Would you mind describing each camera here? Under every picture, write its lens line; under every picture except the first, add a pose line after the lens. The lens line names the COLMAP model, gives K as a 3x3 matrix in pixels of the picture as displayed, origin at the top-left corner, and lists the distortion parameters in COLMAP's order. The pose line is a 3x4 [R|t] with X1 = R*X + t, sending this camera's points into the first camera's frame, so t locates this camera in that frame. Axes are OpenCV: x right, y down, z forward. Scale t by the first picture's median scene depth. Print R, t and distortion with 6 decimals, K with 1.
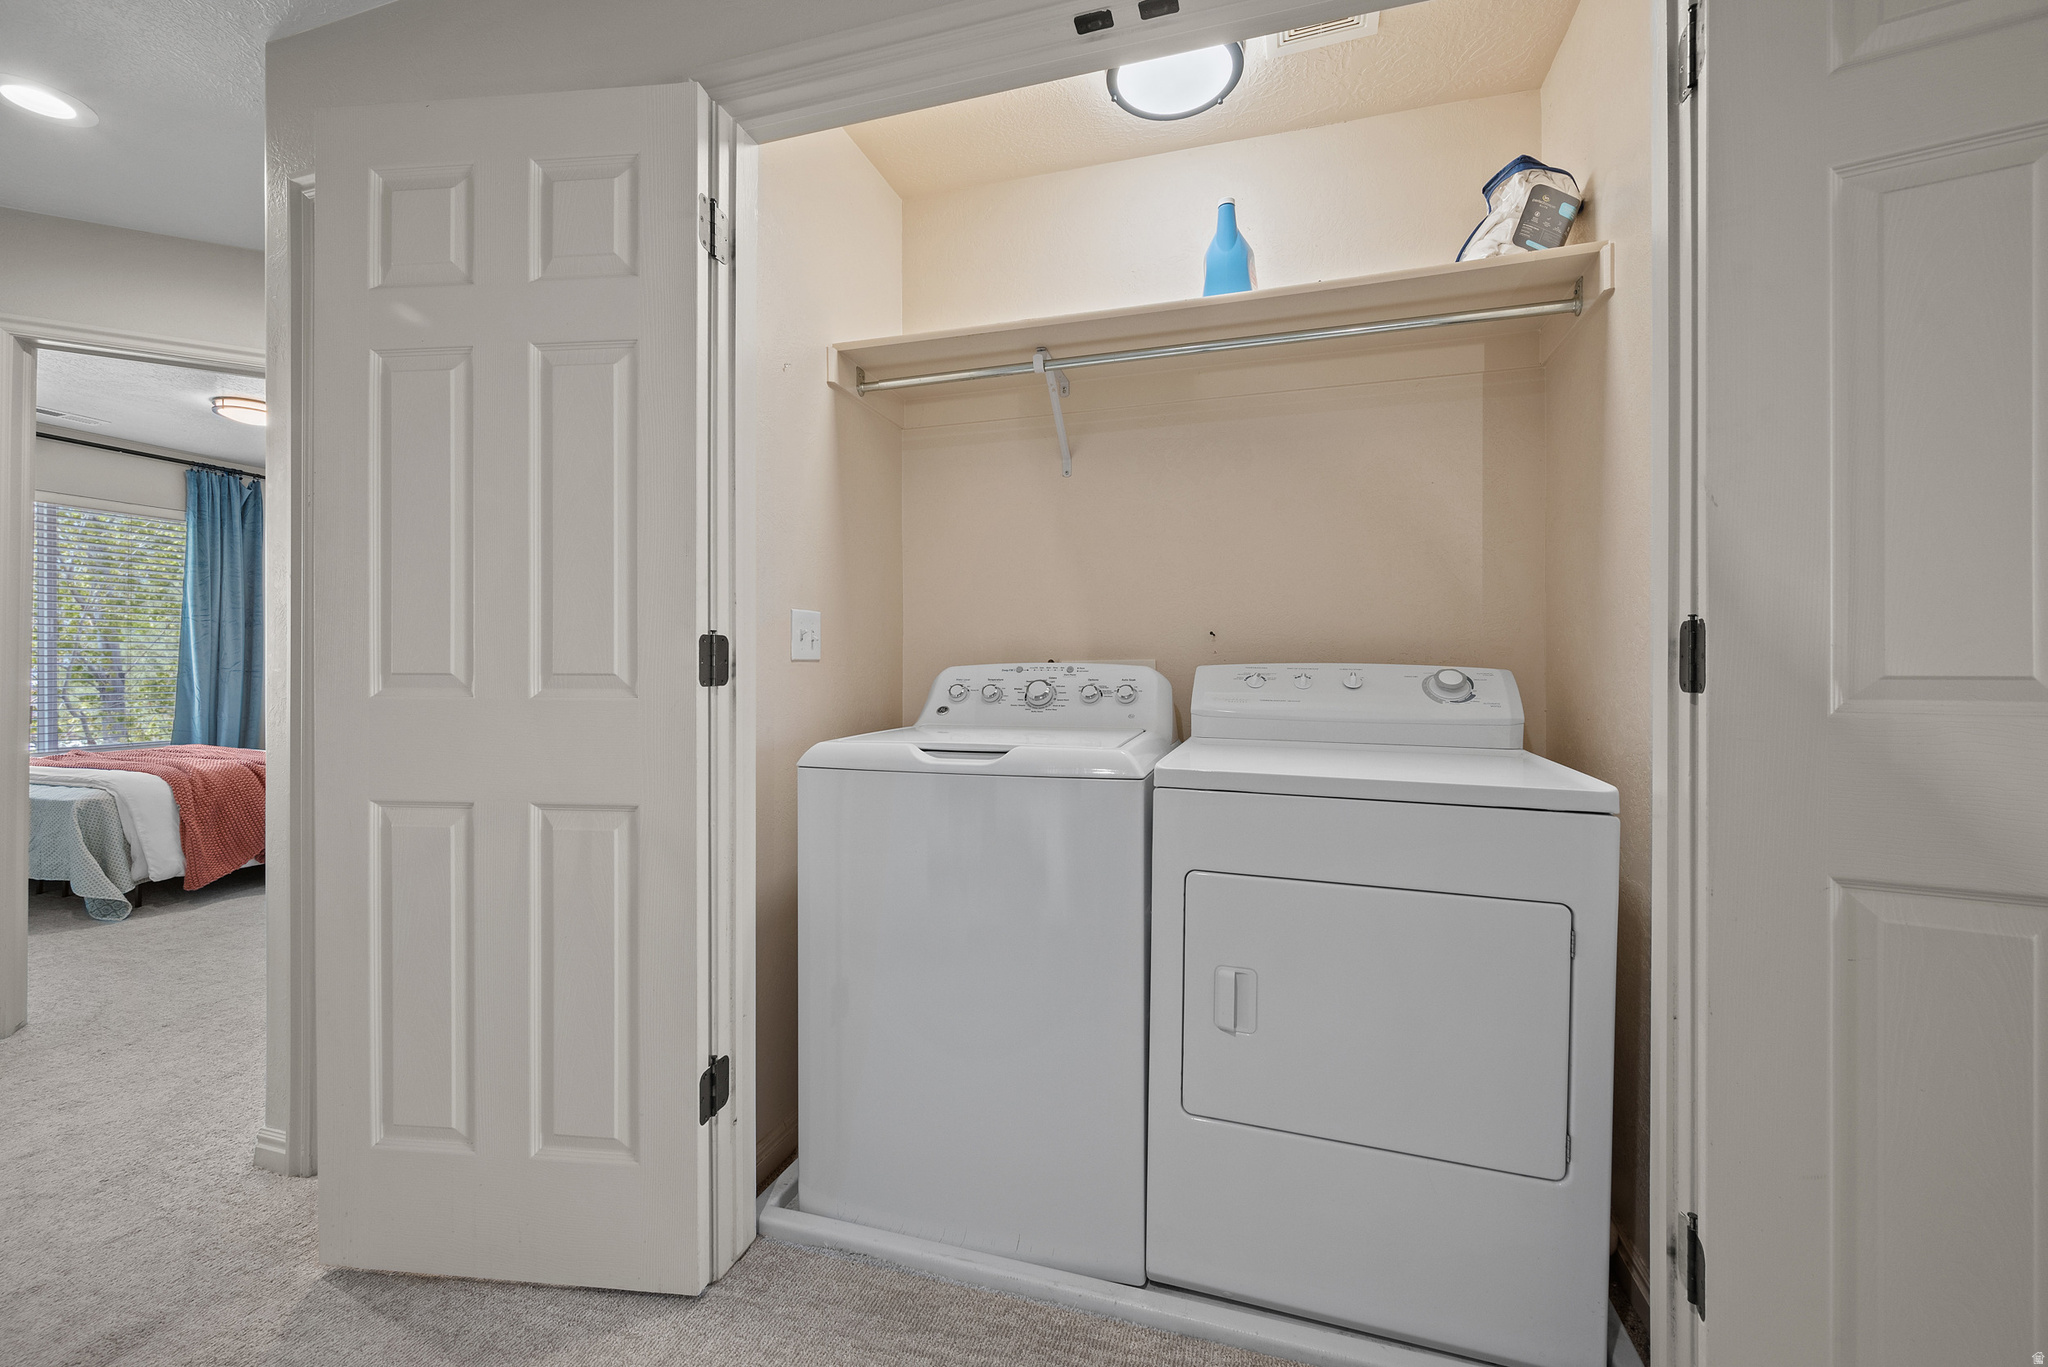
lens RADIAL K [[813.7, 0, 1023.9], [0, 813.7, 672.9], [0, 0, 1]] dist [-0.002592, -0.000326]
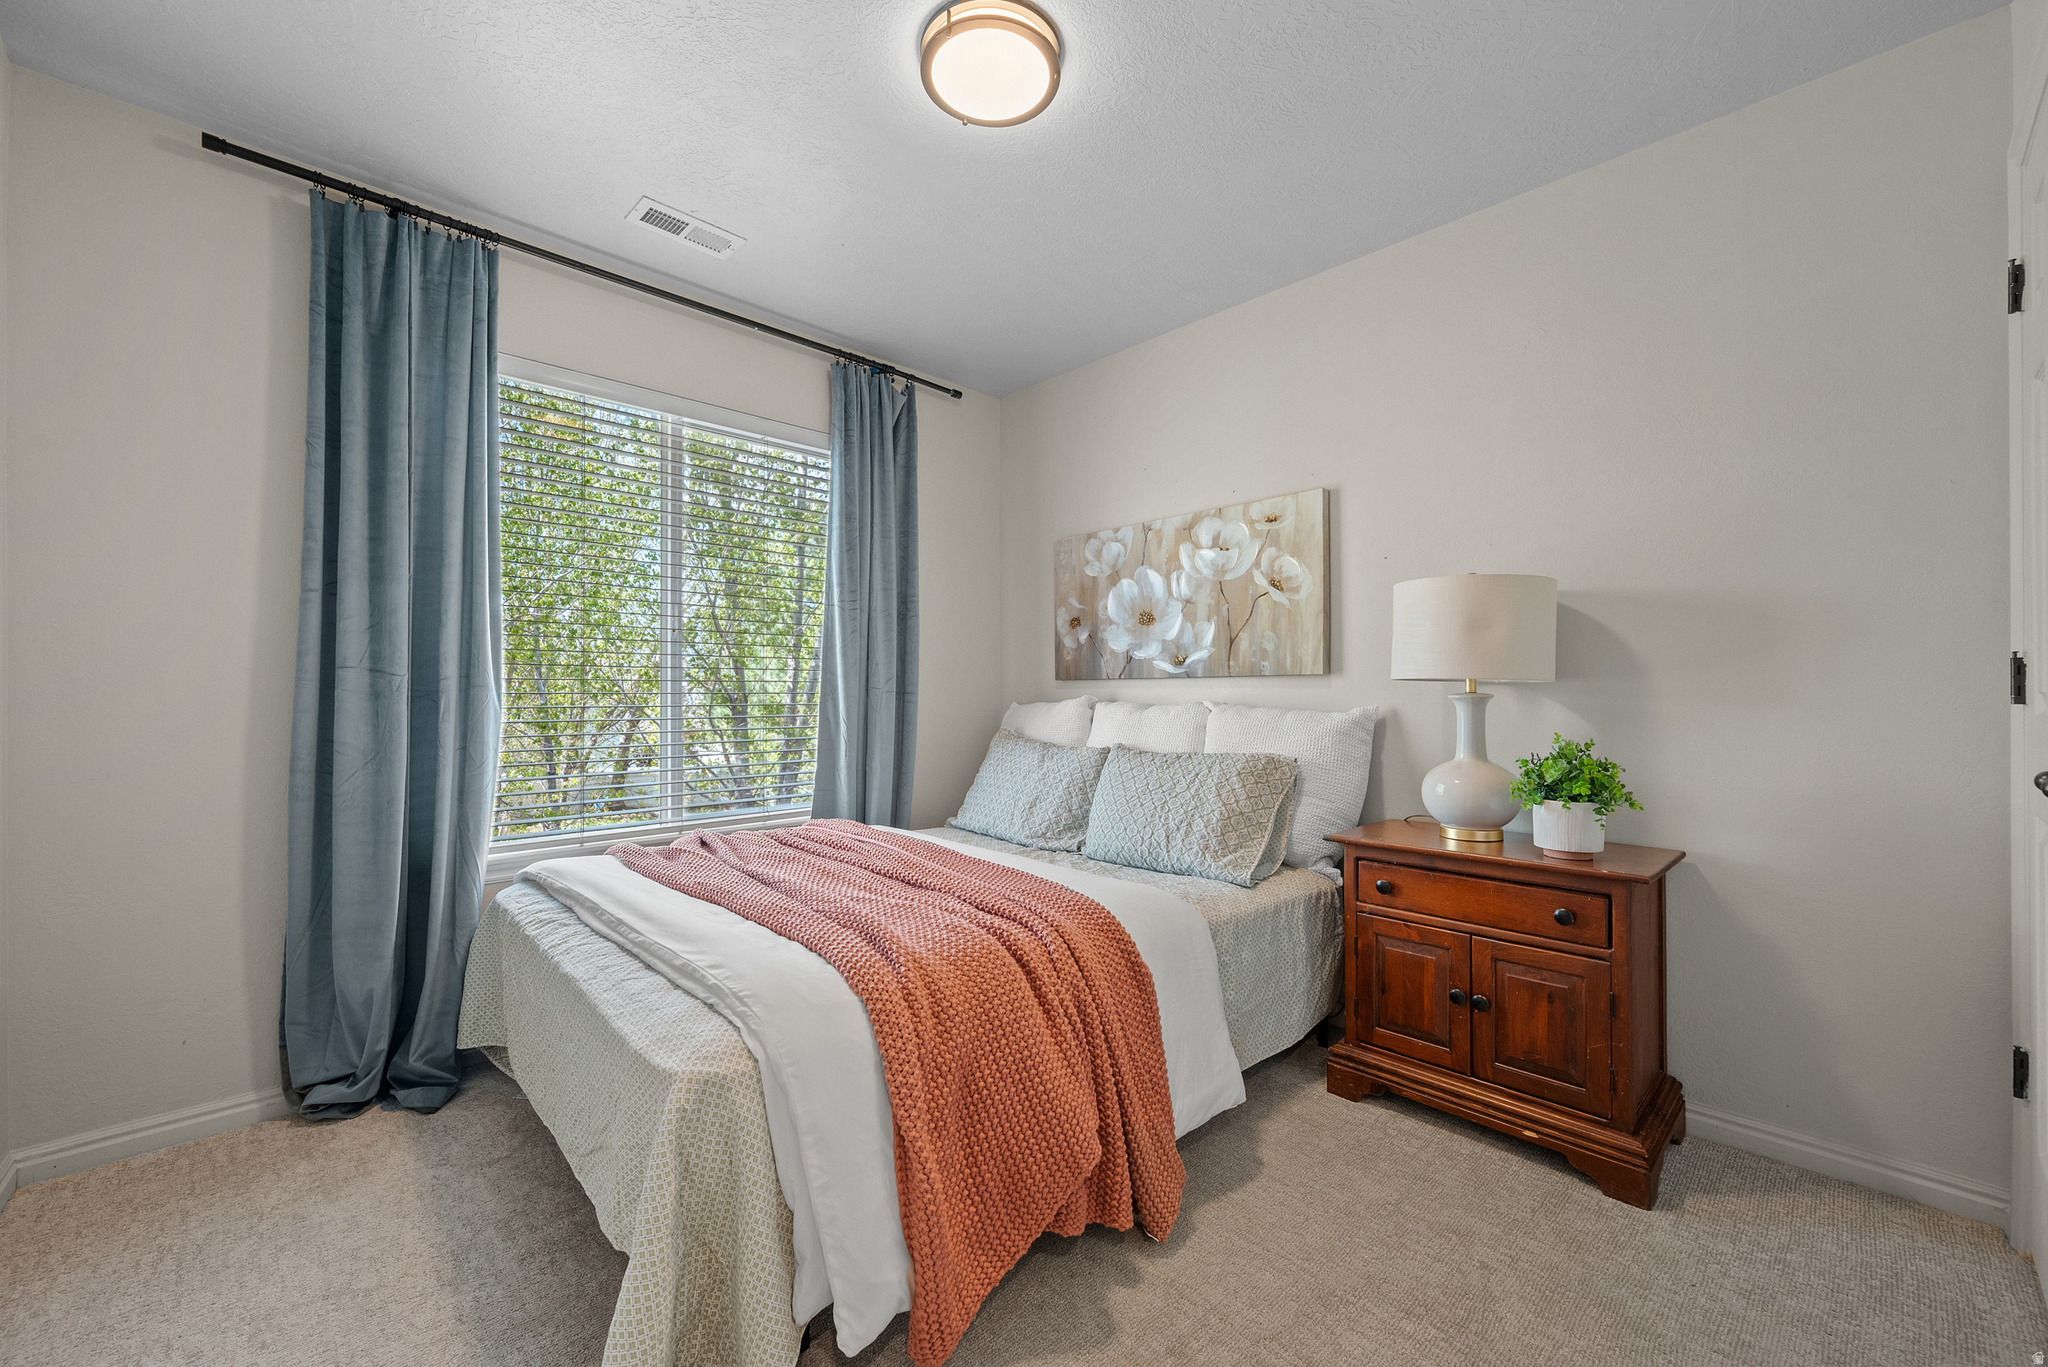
lens RADIAL K [[813.7, 0, 1025.1], [0, 813.7, 685.6], [0, 0, 1]] dist [-0.002592, -0.000326]
pose [[0.874948, -0.007494, -0.484158, -0.592874], [0.002079, 0.999929, -0.011720, 0.000062], [0.484212, 0.009248, 0.874902, 0.521644]]
